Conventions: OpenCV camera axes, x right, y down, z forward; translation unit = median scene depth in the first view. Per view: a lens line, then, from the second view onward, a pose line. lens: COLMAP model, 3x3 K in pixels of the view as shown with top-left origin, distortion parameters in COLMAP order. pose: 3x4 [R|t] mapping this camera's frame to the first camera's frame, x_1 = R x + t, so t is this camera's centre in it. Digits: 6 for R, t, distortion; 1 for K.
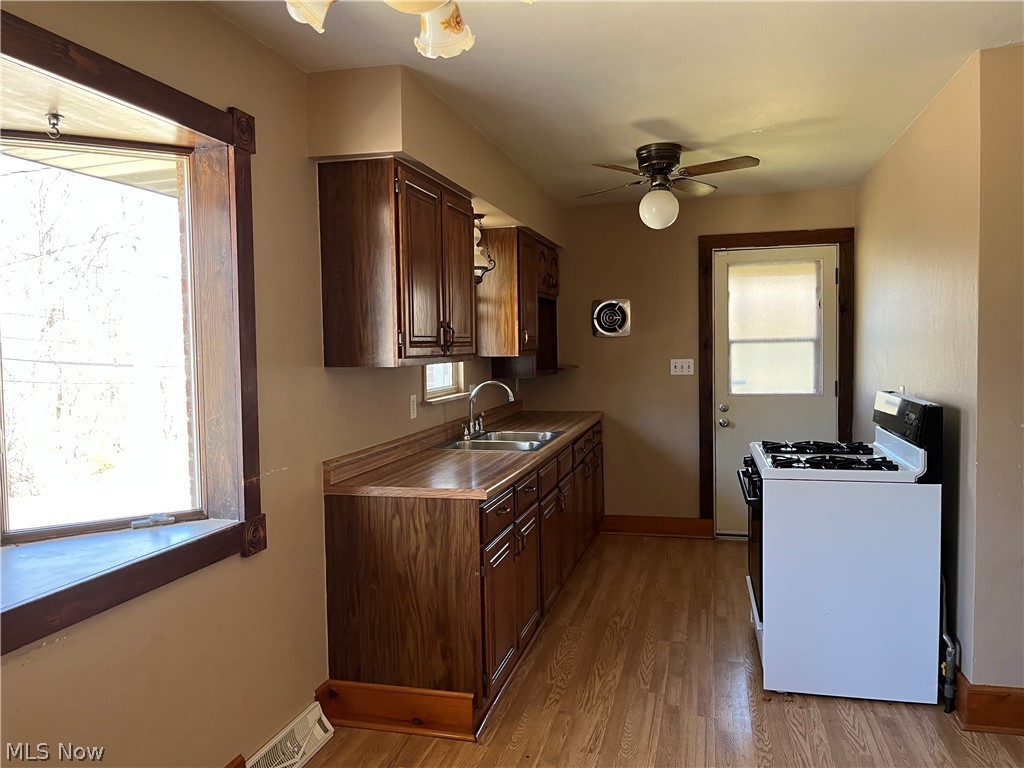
lens RADIAL K [[784.6, 0, 513.1], [0, 784.6, 383.1], [0, 0, 1]] dist [0.044244, -0.057454]
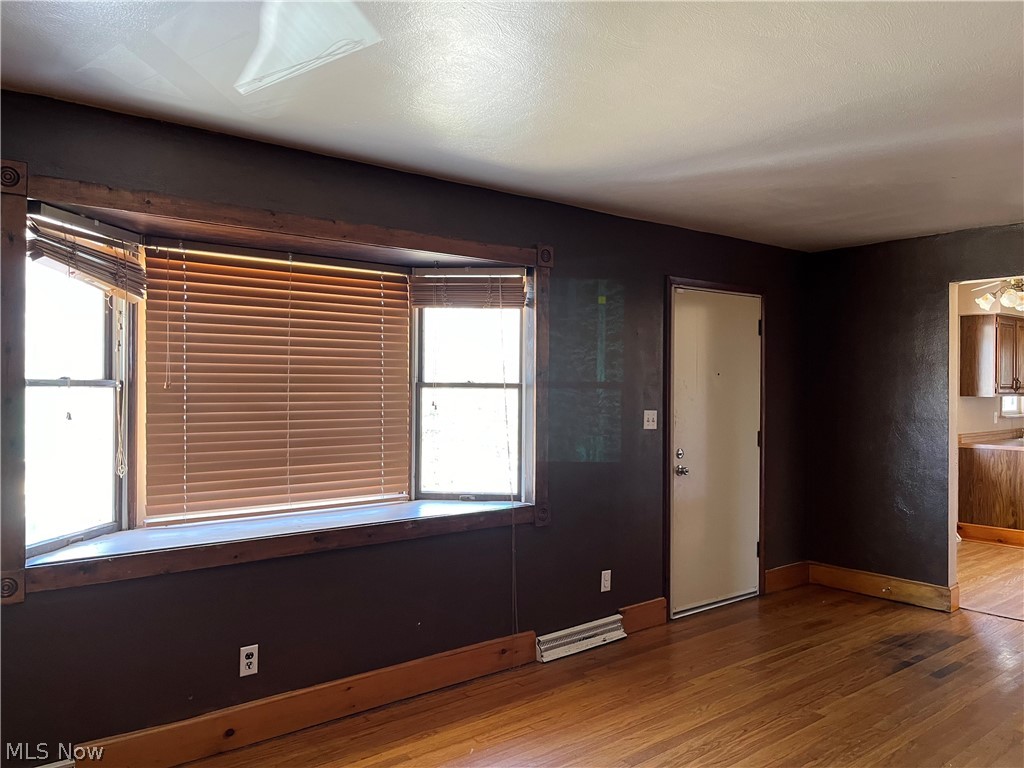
lens RADIAL K [[784.6, 0, 516.1], [0, 784.6, 385.7], [0, 0, 1]] dist [0.044244, -0.057454]
pose [[0.811522, 0.021292, -0.583933, 0.073263], [-0.047710, 0.998414, -0.029900, 0.078444], [0.582370, 0.052124, 0.811251, -1.642581]]
